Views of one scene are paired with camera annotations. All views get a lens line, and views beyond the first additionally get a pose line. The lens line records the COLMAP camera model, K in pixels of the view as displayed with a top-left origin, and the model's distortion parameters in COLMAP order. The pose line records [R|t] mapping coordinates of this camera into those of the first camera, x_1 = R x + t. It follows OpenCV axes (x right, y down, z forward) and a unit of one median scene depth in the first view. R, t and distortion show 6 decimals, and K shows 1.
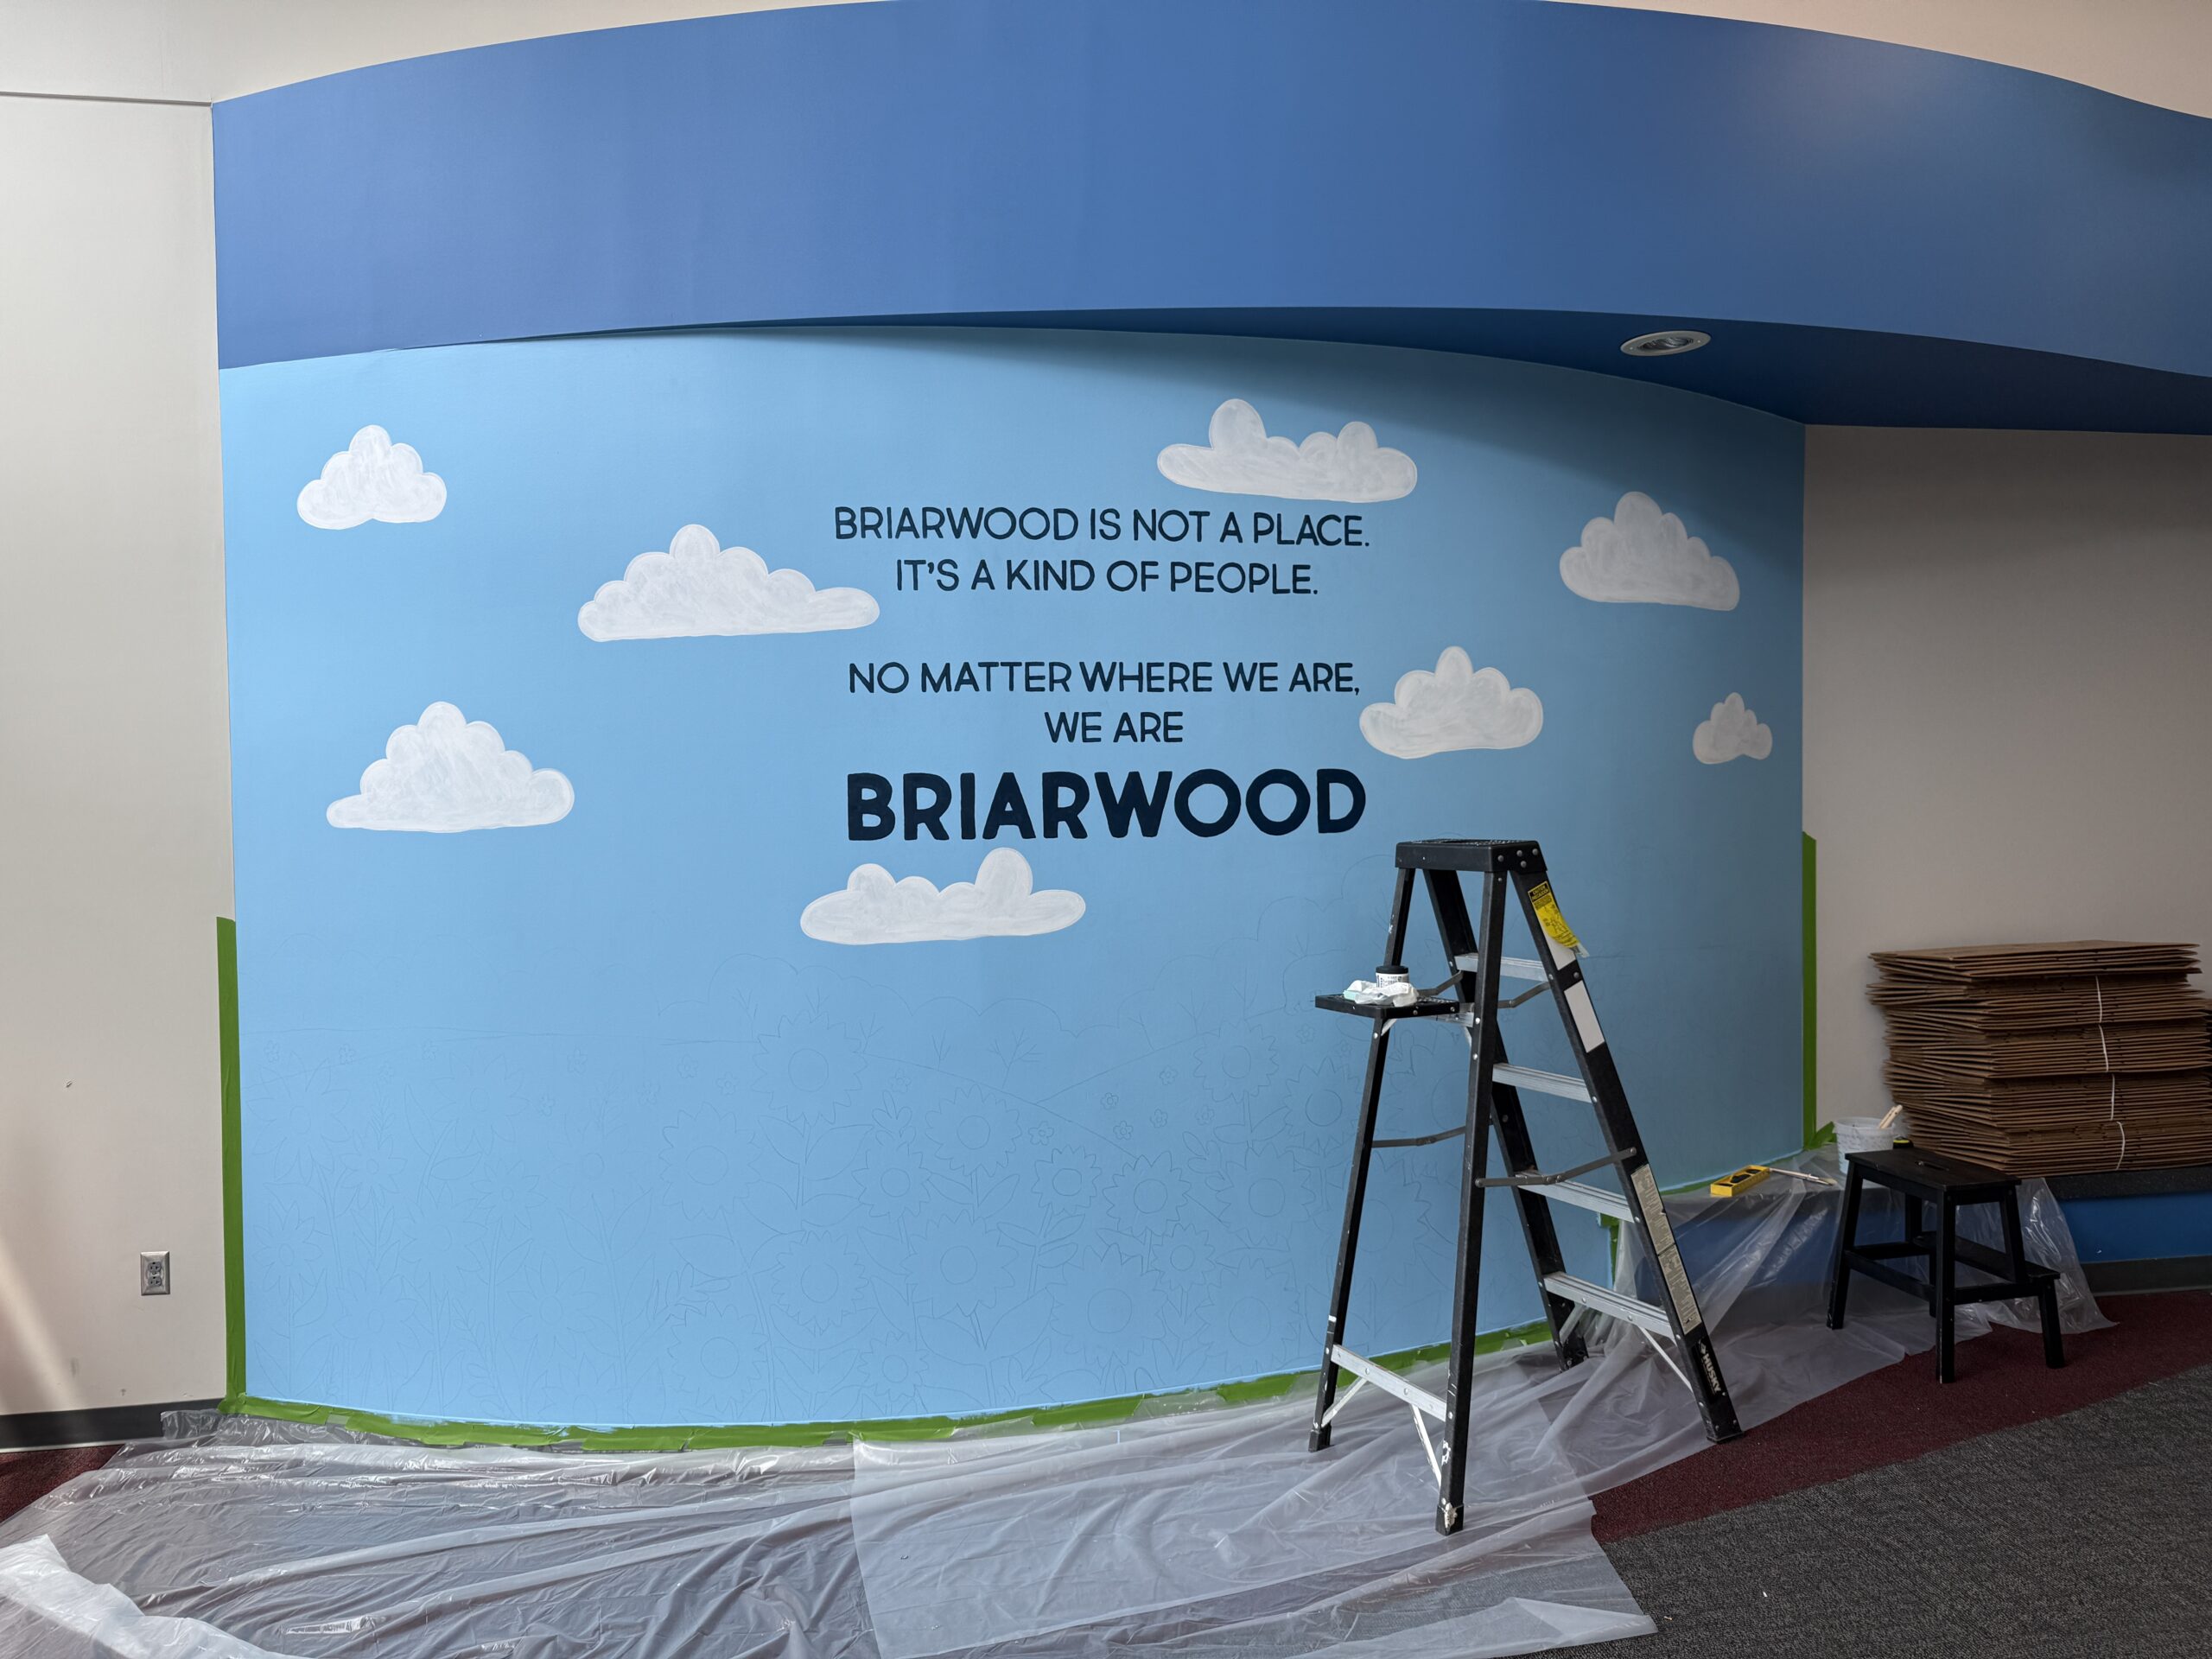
lens RADIAL K [[1498.6, 0, 1130.2], [0, 1498.6, 836.8], [0, 0, 1]] dist [0.024188, -0.035445]
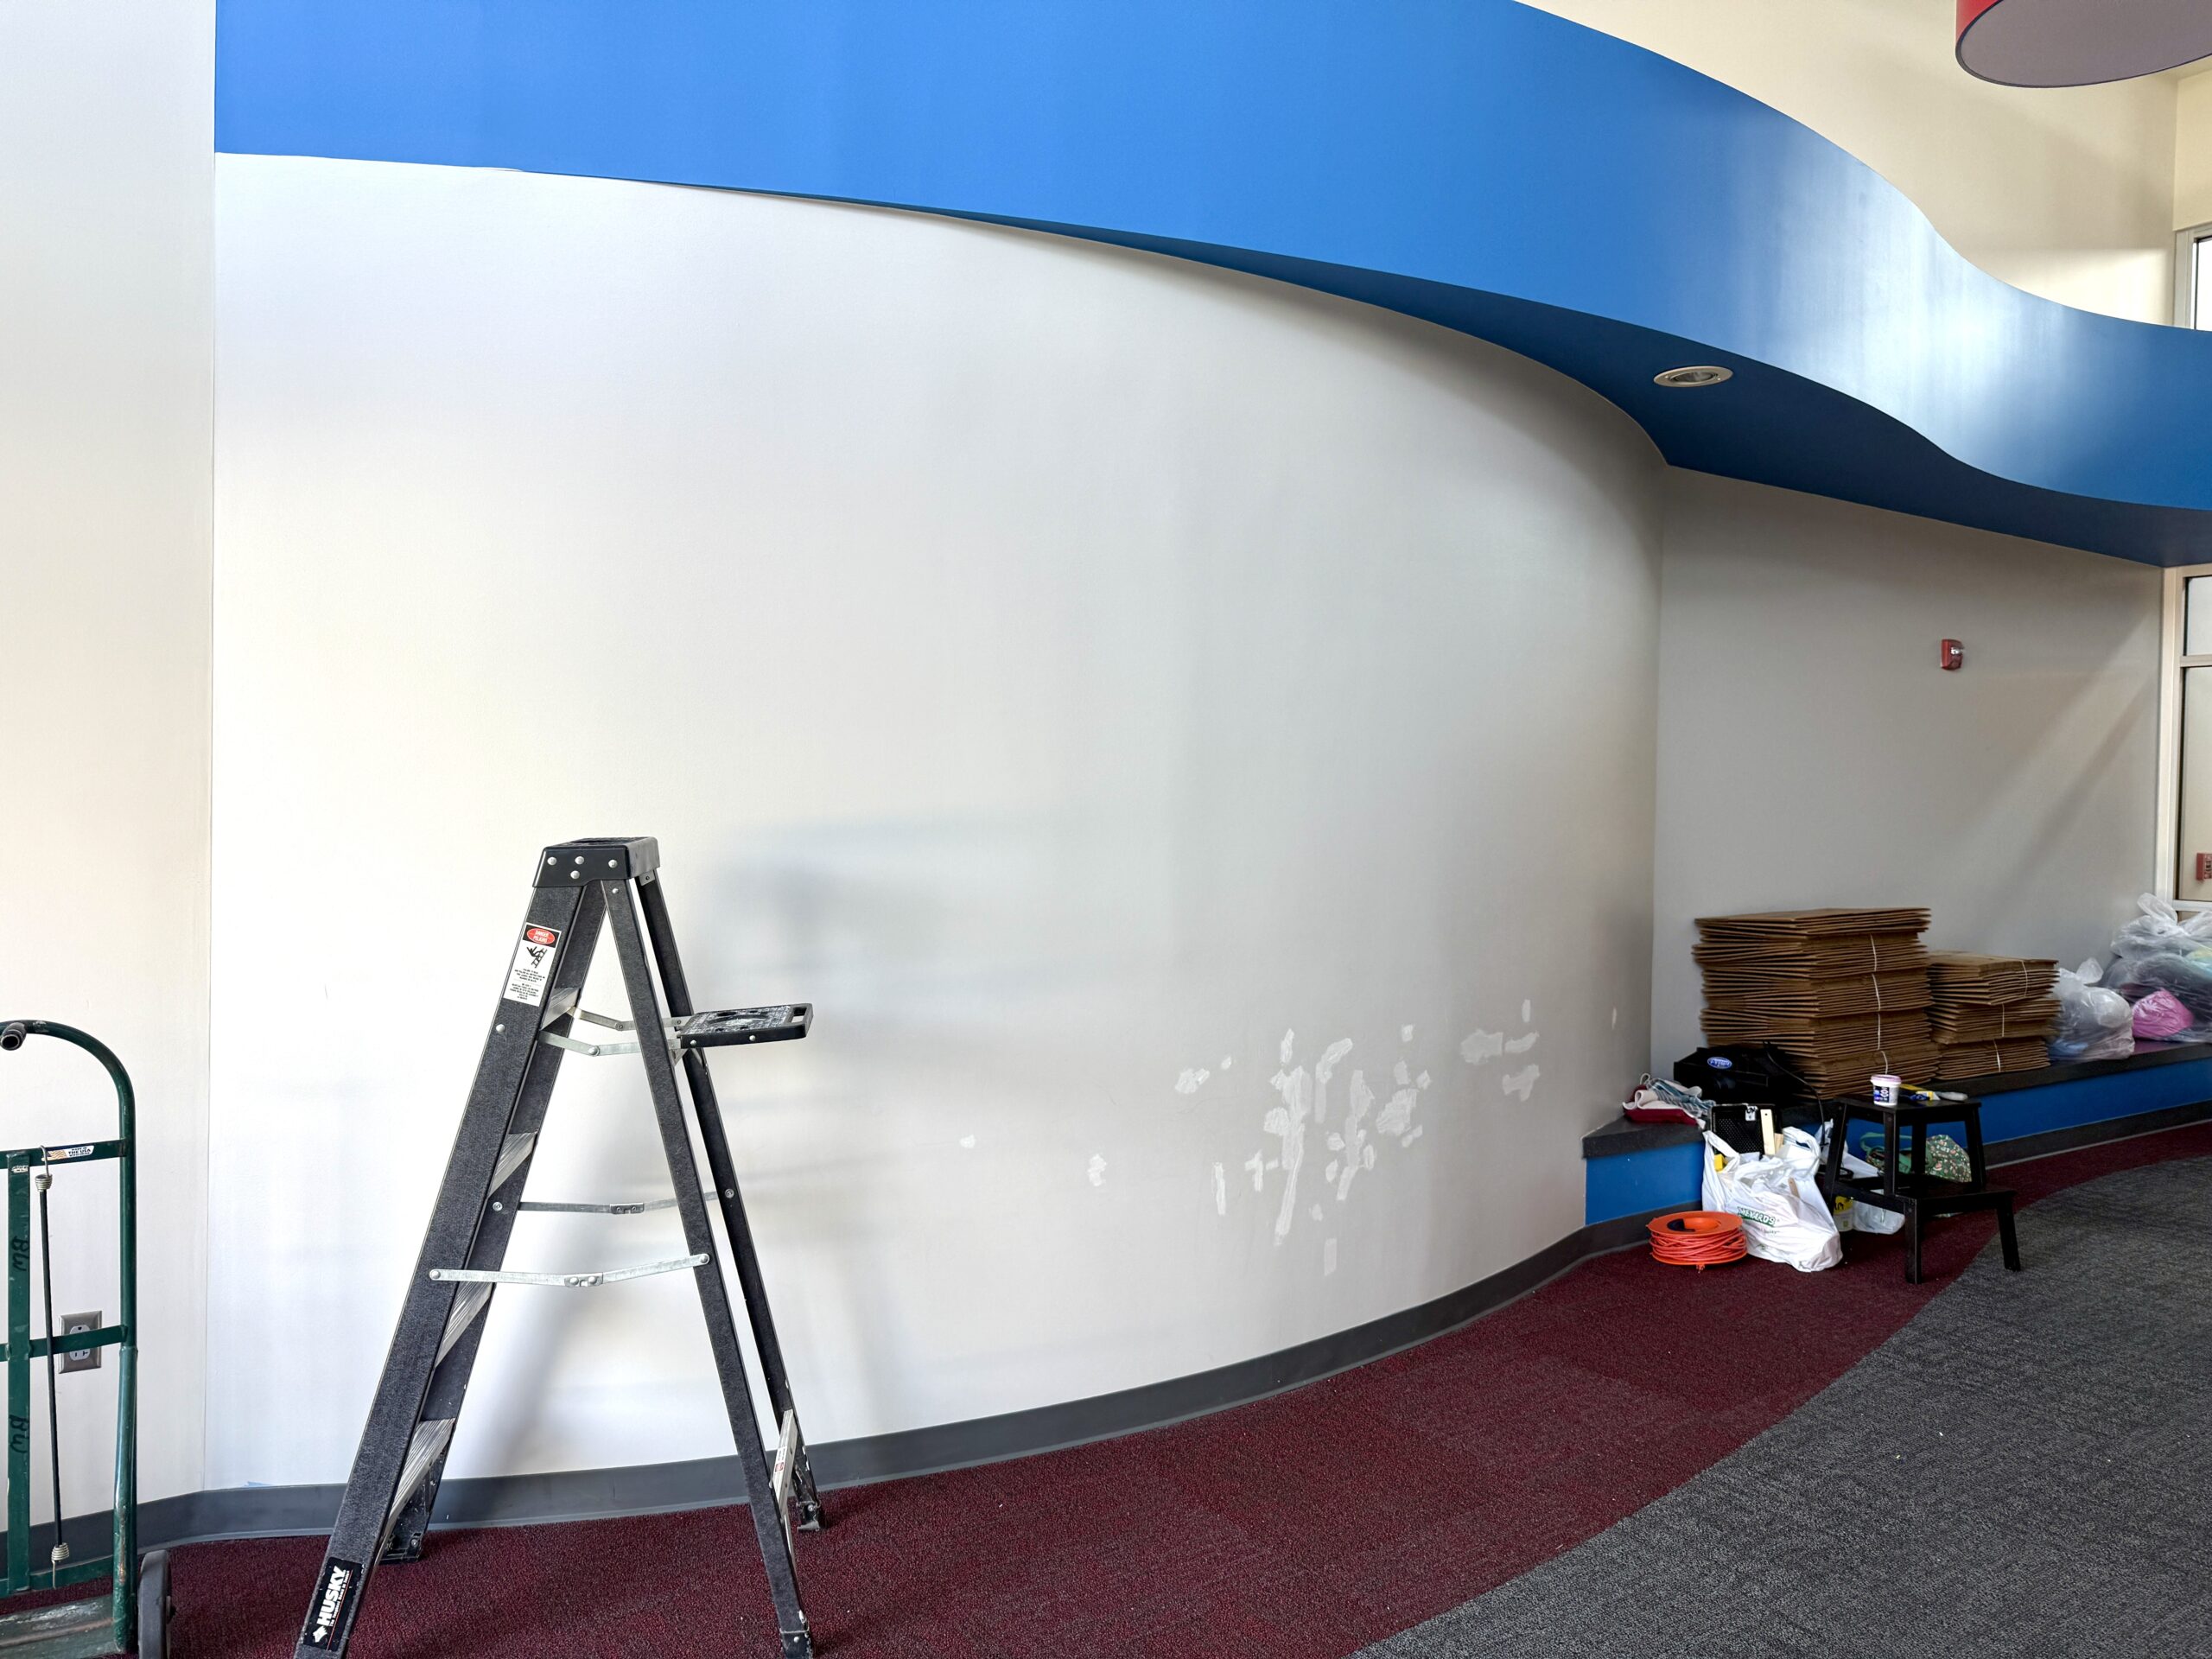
lens RADIAL K [[1498.6, 0, 1125.6], [0, 1498.6, 832.5], [0, 0, 1]] dist [0.024188, -0.035445]
pose [[0.920180, 0.018293, 0.391069, -0.485688], [-0.014550, 0.999816, -0.012533, 0.040393], [-0.391226, 0.005842, 0.920276, 0.119047]]
